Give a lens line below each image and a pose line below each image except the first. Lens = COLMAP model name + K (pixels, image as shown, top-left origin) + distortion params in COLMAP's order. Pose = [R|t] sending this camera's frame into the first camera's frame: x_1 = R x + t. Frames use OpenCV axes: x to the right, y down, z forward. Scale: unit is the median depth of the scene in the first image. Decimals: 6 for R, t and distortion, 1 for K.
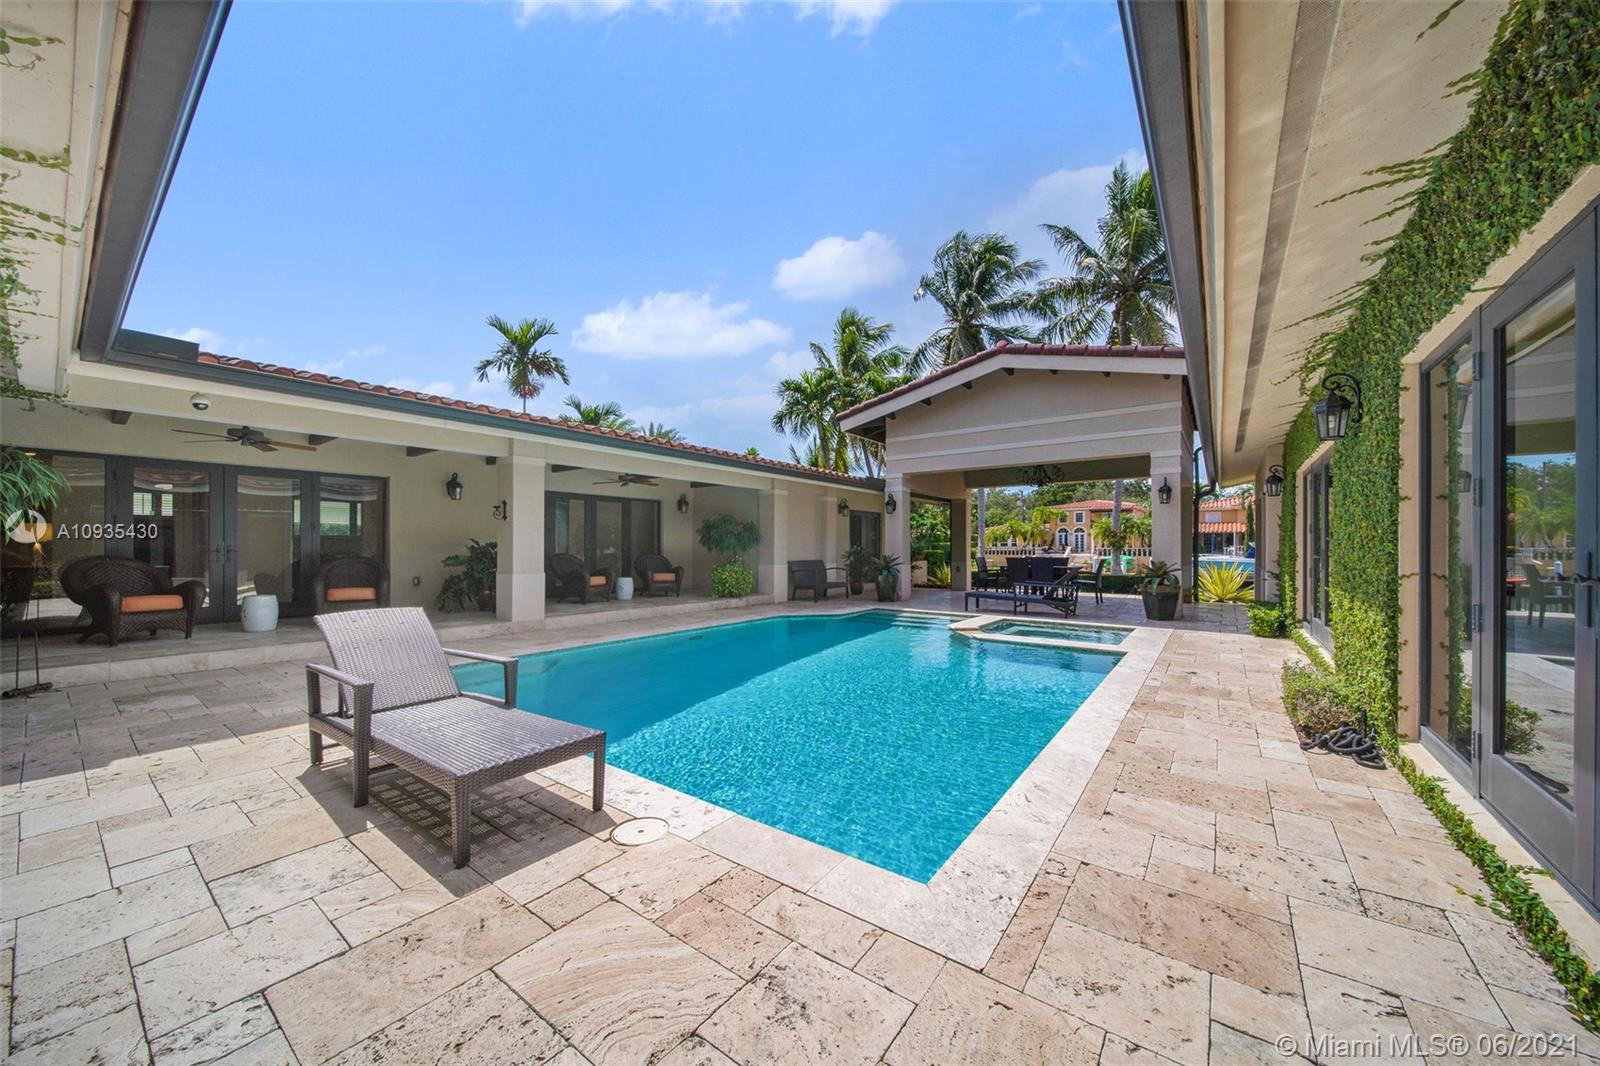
lens RADIAL K [[569.0, 0, 770.6], [0, 569.0, 544.6], [0, 0, 1]] dist [-0.000002, -0.000460]
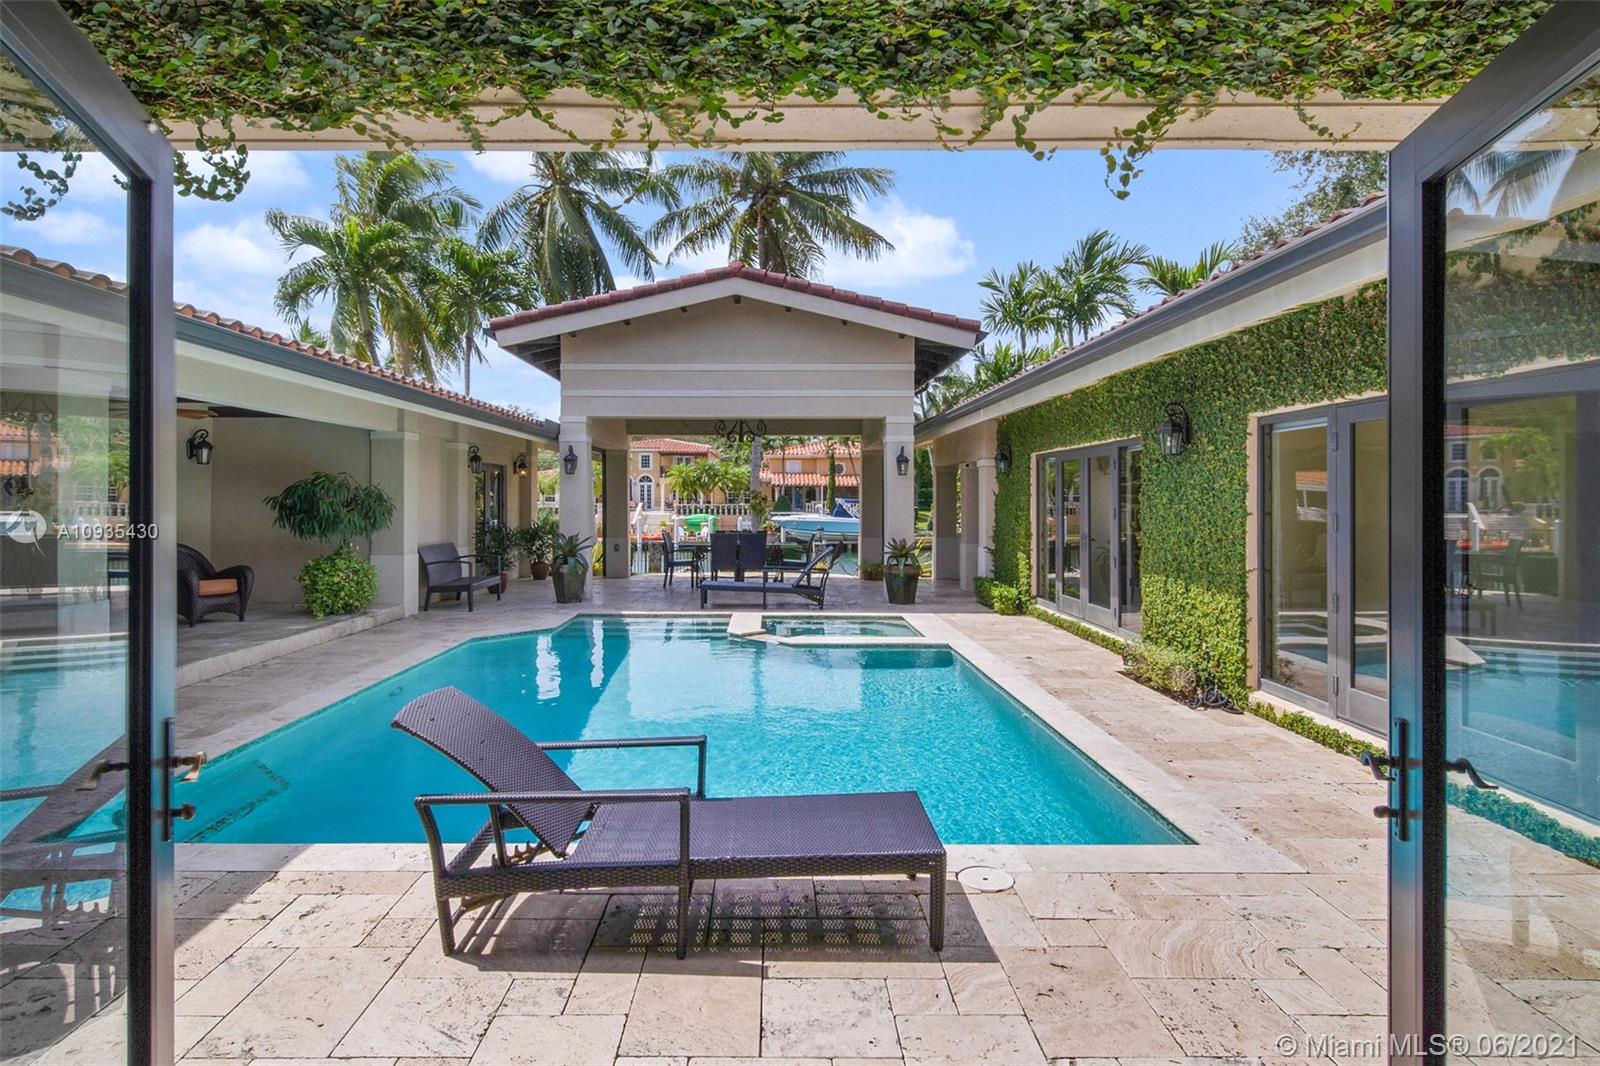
lens RADIAL K [[891.8, 0, 750.4], [0, 891.8, 500.7], [0, 0, 1]] dist [0.000033, -0.003995]
pose [[0.797032, -0.002410, 0.603932, -0.487435], [-0.001990, 0.999976, 0.006616, -0.053659], [-0.603933, -0.006475, 0.797008, 0.004700]]
